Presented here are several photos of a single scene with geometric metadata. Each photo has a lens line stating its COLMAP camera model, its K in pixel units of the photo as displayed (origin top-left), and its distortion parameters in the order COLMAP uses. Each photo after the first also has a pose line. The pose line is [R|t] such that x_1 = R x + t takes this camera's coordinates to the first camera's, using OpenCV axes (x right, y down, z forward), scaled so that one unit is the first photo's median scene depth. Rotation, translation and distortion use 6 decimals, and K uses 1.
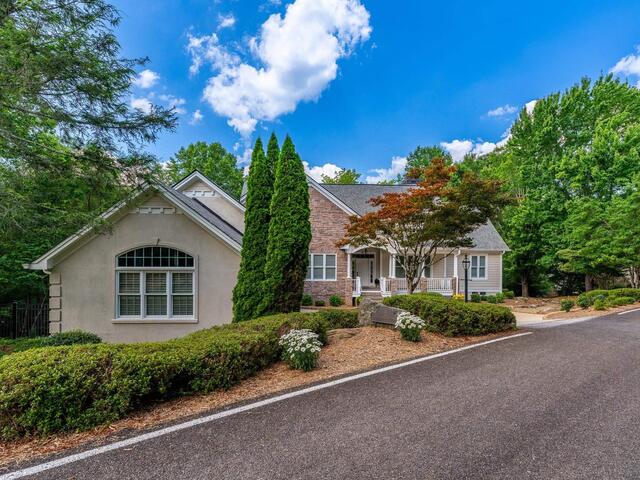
lens RADIAL K [[324.4, 0, 319.8], [0, 324.4, 251.9], [0, 0, 1]] dist [0.000121, 0.000241]
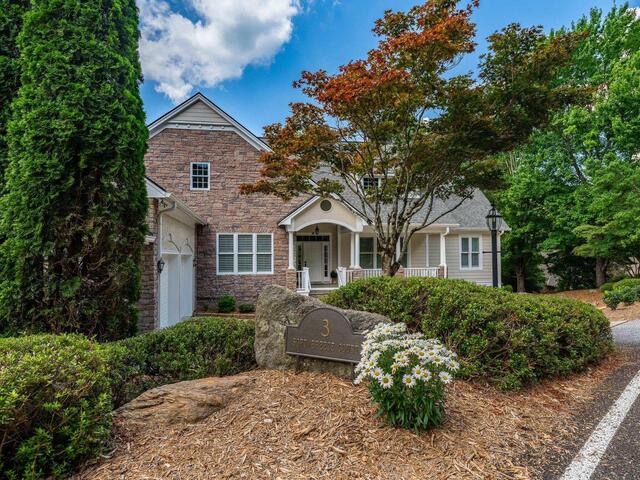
lens RADIAL K [[389.7, 0, 320.0], [0, 389.7, 240.0], [0, 0, 1]] dist [-0.002965, -0.000525]
pose [[0.991922, -0.007248, 0.126644, 0.046141], [0.009410, 0.999820, -0.016488, 0.033678], [-0.126502, 0.017547, 0.991811, 0.192794]]
